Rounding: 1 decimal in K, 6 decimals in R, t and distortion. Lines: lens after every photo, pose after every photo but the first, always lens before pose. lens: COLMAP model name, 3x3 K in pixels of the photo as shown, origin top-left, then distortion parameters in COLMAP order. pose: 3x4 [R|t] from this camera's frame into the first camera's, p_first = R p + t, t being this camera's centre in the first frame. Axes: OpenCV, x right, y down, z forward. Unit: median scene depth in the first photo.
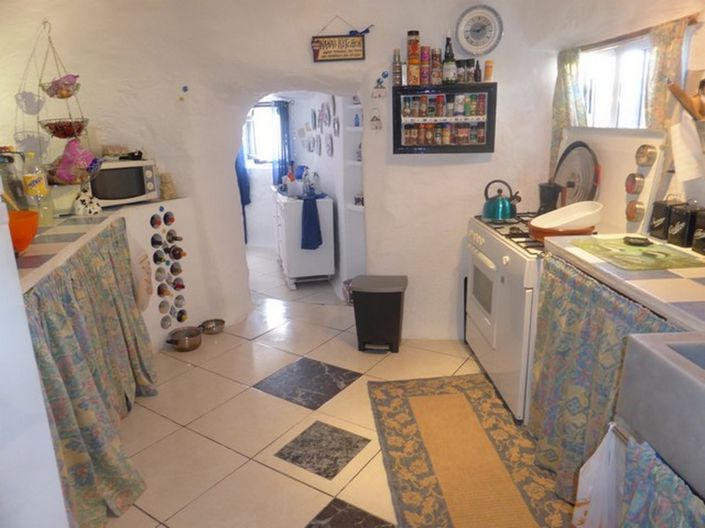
lens RADIAL K [[495.9, 0, 352.7], [0, 495.9, 265.3], [0, 0, 1]] dist [0.004382, 0.000589]
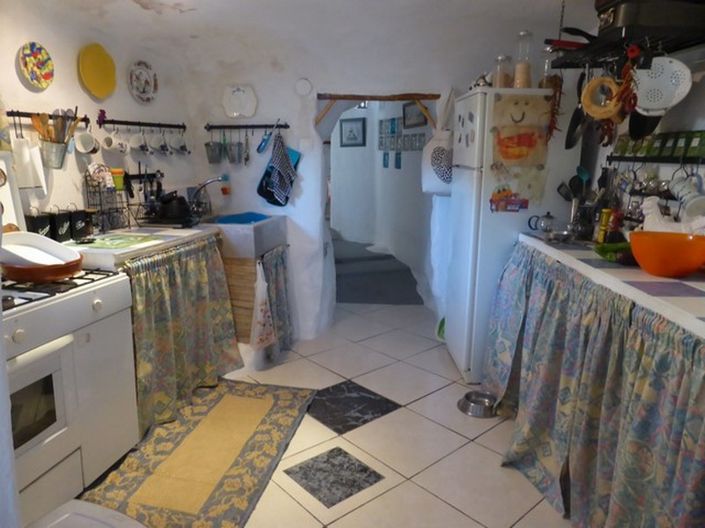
lens RADIAL K [[511.8, 0, 351.4], [0, 511.8, 262.6], [0, 0, 1]] dist [-0.013243, -0.003515]
pose [[-0.966273, -0.043270, 0.253858, -0.327328], [0.077787, 0.890693, 0.447901, -0.439678], [-0.245490, 0.452542, -0.857287, 1.664858]]
